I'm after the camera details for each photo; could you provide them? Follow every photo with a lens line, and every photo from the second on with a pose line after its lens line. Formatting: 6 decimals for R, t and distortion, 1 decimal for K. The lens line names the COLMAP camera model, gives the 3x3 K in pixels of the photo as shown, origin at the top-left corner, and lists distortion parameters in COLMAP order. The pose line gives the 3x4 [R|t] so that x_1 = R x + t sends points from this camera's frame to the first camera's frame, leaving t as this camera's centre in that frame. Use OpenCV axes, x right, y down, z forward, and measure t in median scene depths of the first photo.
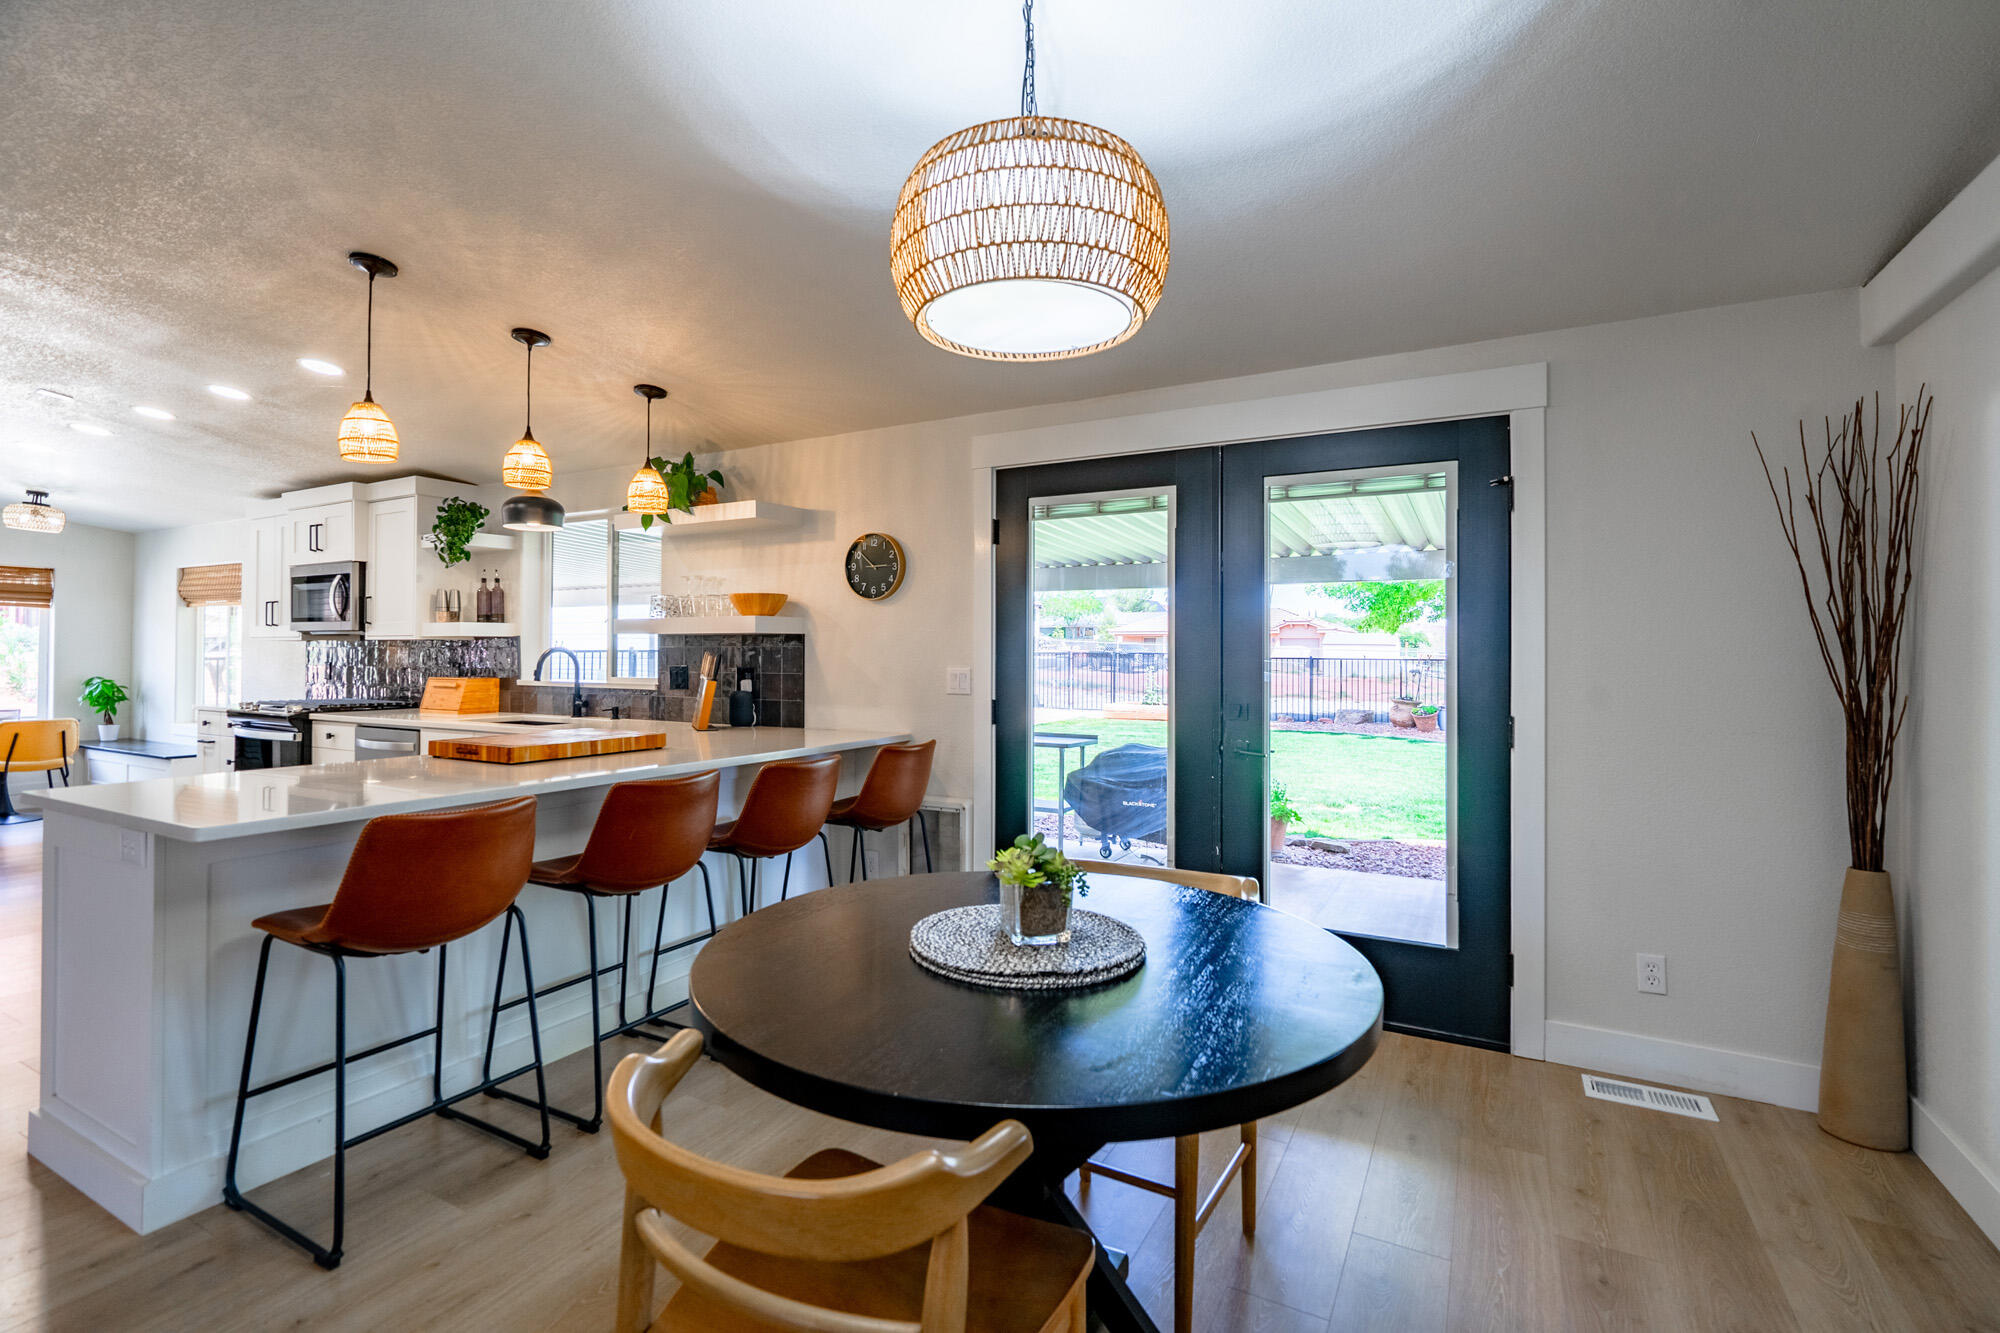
lens RADIAL K [[913.8, 0, 1001.0], [0, 913.8, 658.5], [0, 0, 1]] dist [-0.002667, 0.000965]
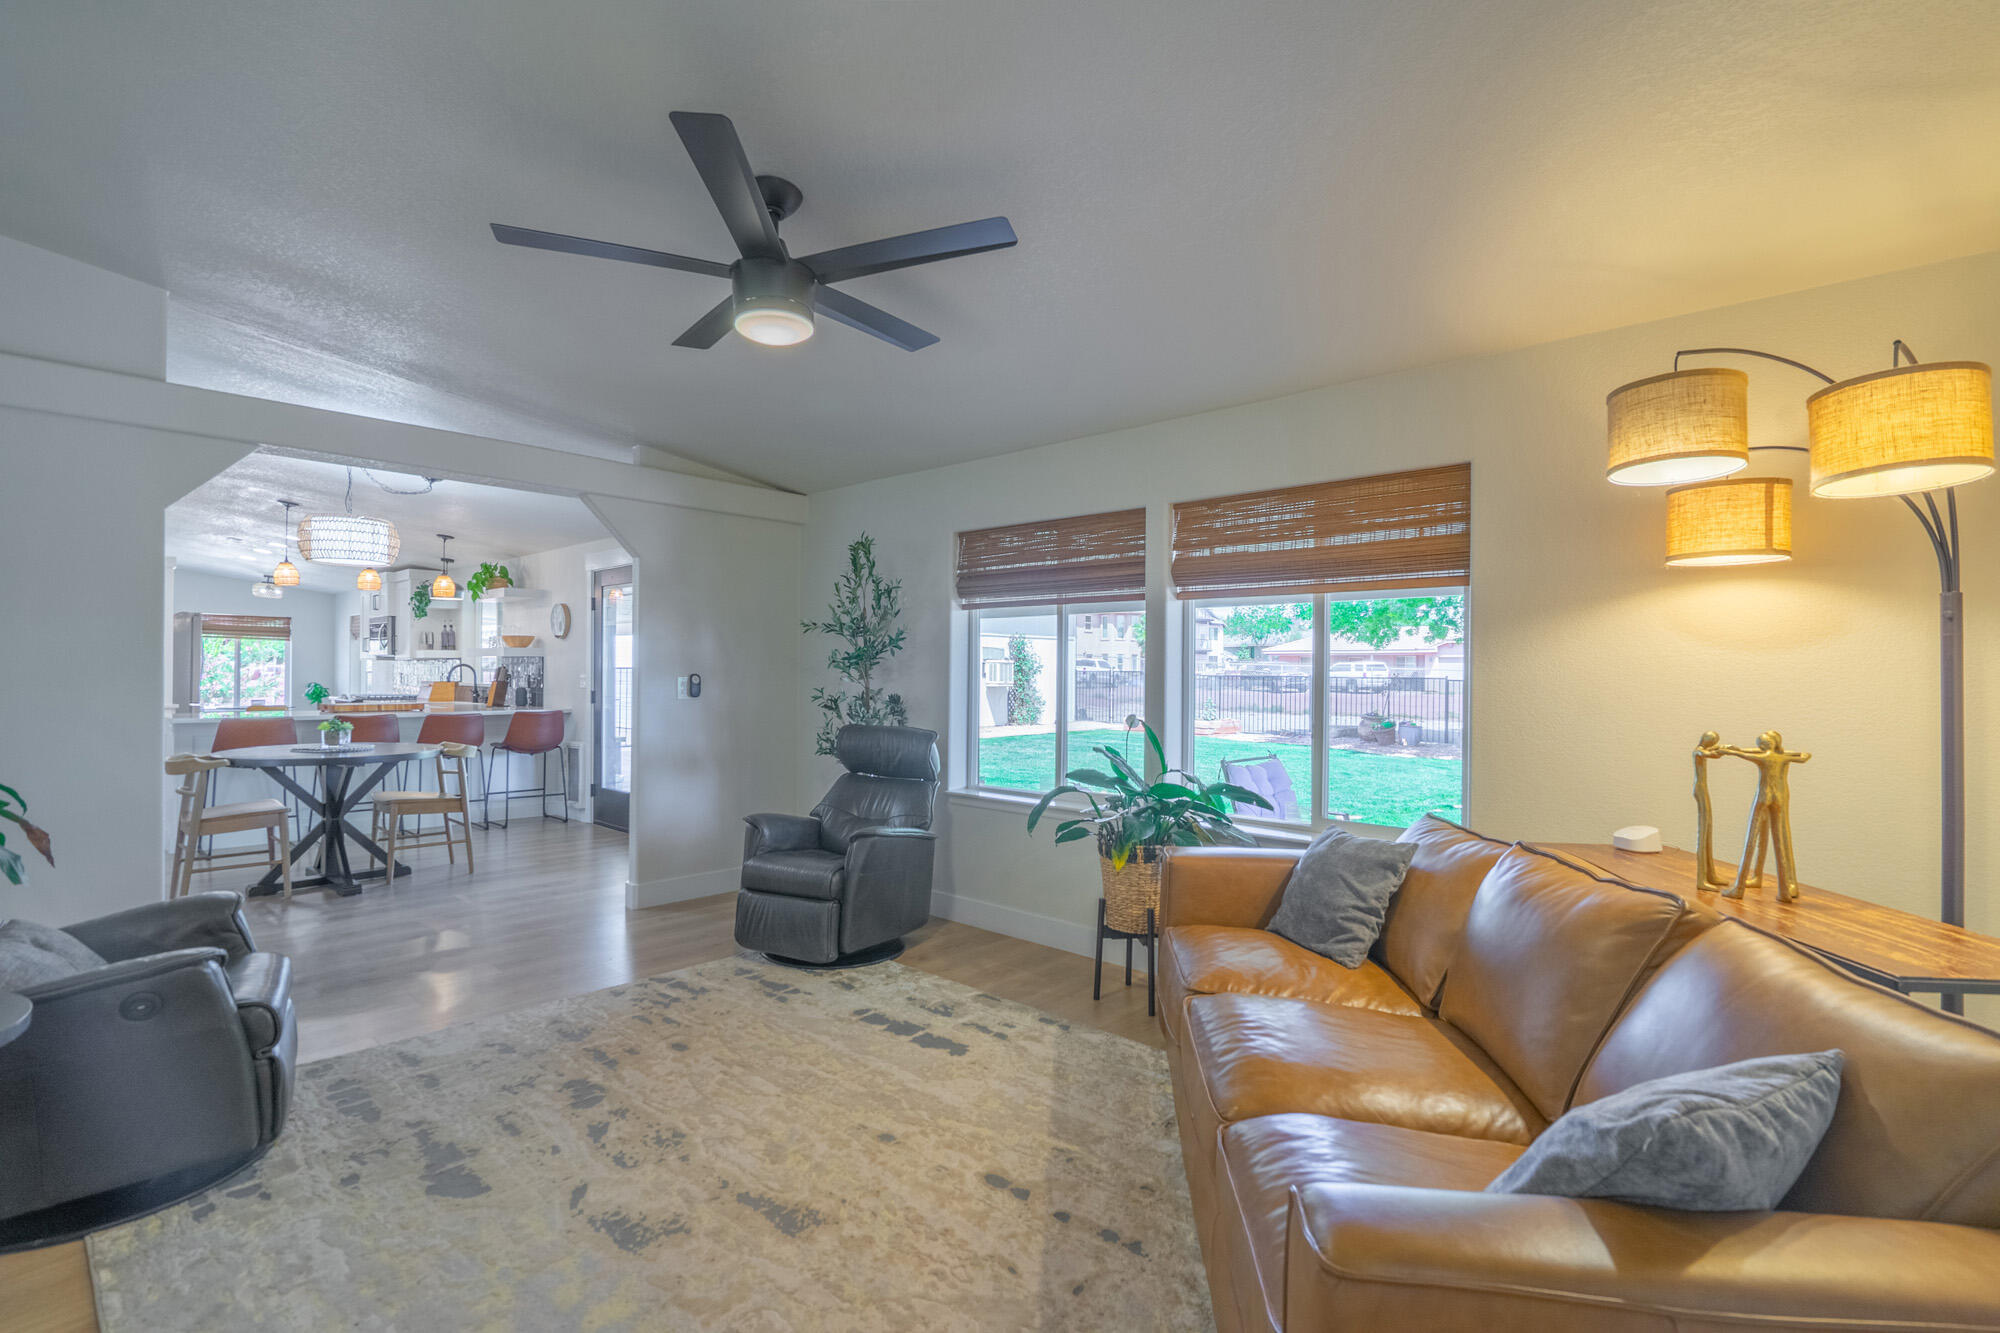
lens RADIAL K [[913.8, 0, 1007.0], [0, 913.8, 670.2], [0, 0, 1]] dist [-0.002667, 0.000965]
pose [[0.972713, 0.004144, -0.231974, 1.075037], [-0.005921, 0.999958, -0.006967, 0.007574], [0.231936, 0.008150, 0.972697, -0.562902]]
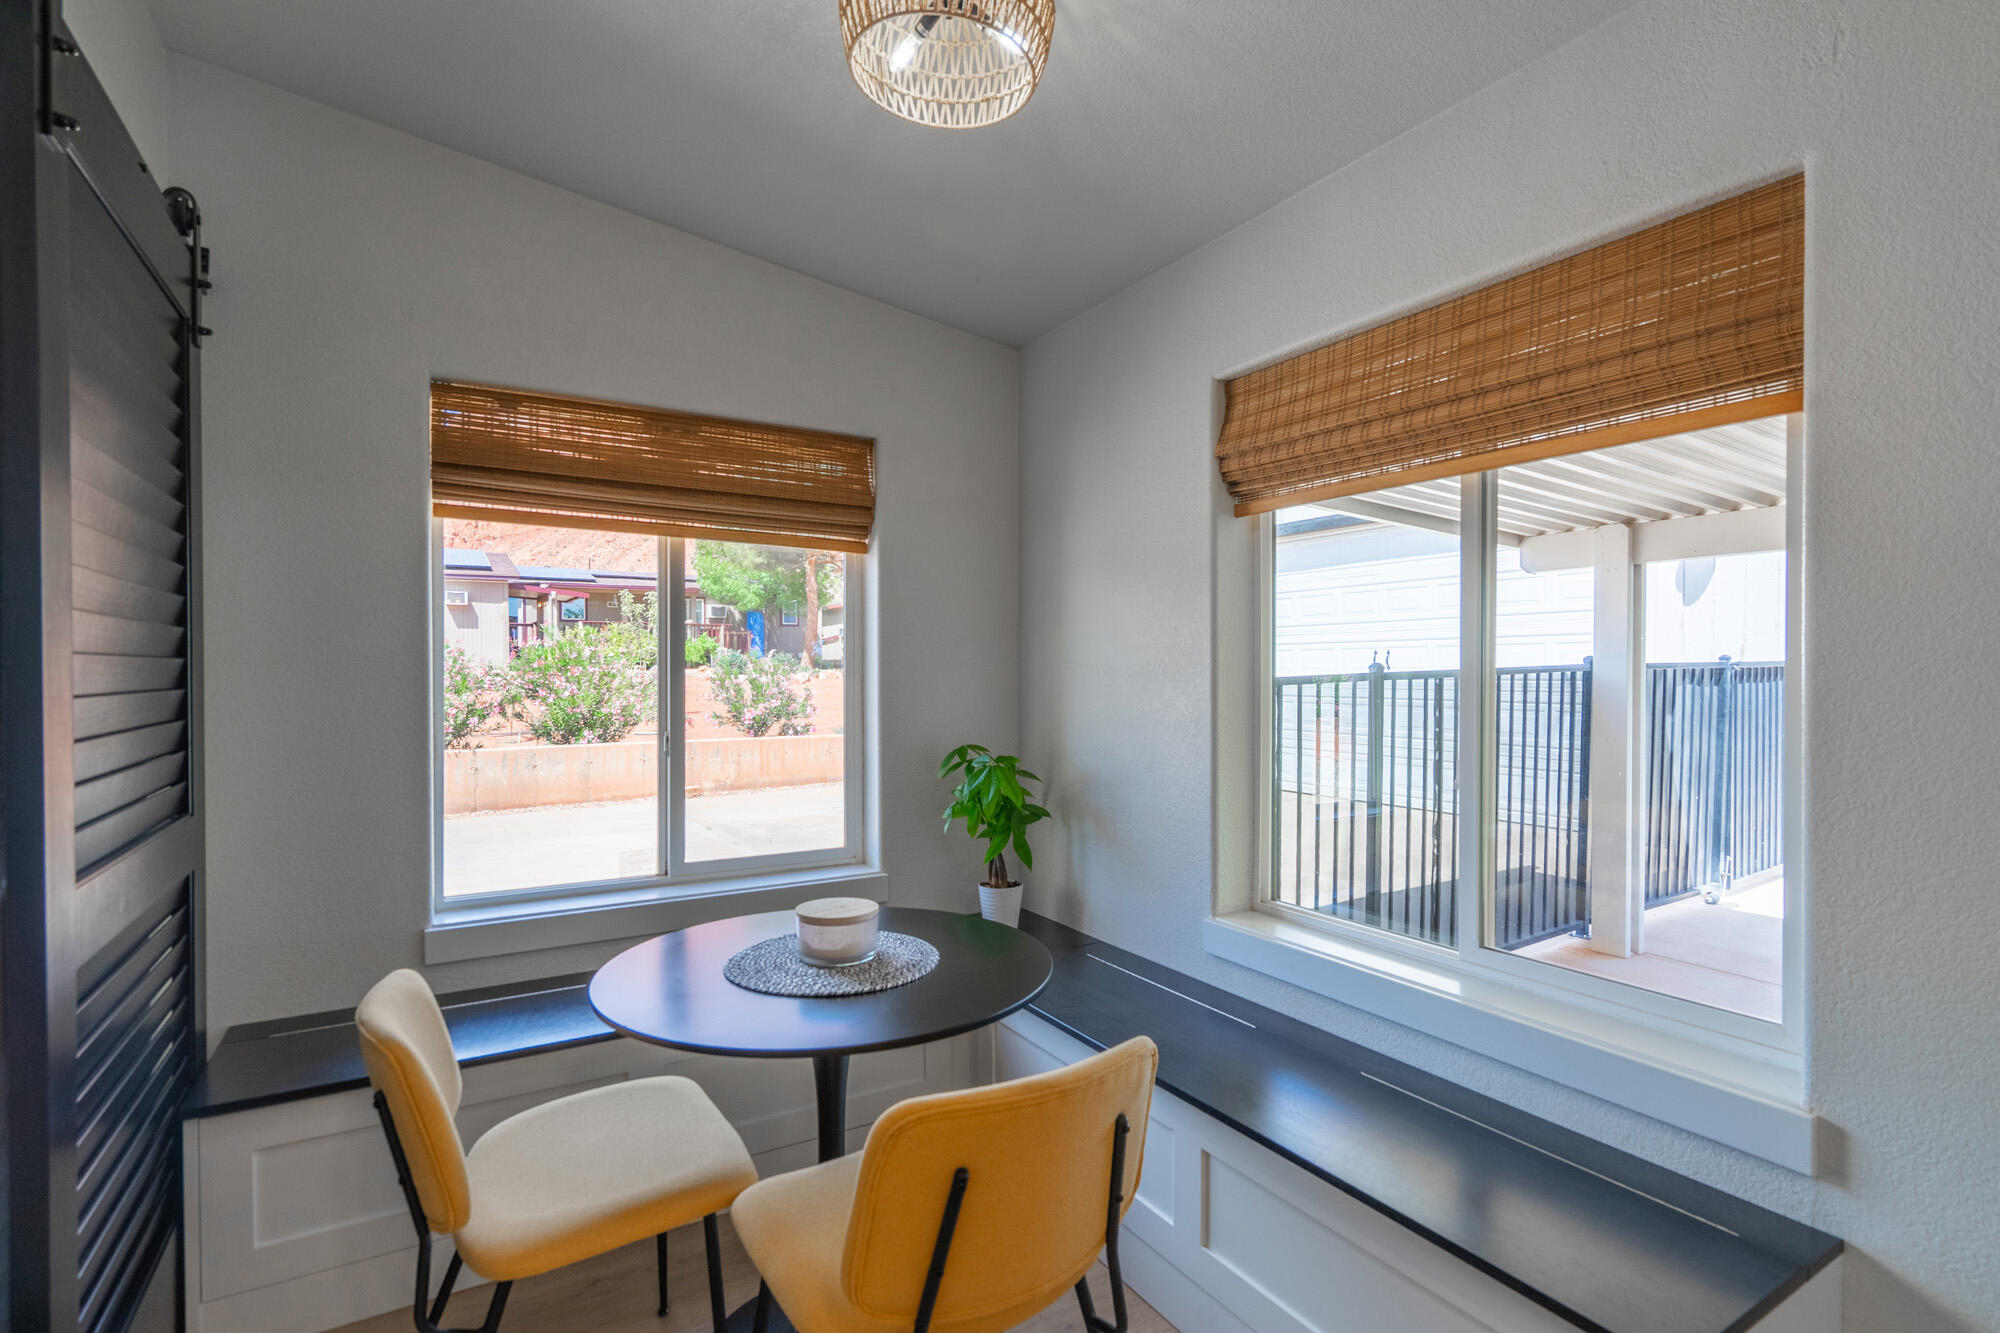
lens RADIAL K [[913.8, 0, 1001.4], [0, 913.8, 672.1], [0, 0, 1]] dist [-0.002667, 0.000965]
pose [[0.876308, 0.005230, -0.481723, -1.342082], [-0.006991, 0.999974, -0.001860, -0.008678], [0.481701, 0.004997, 0.876322, 1.159734]]
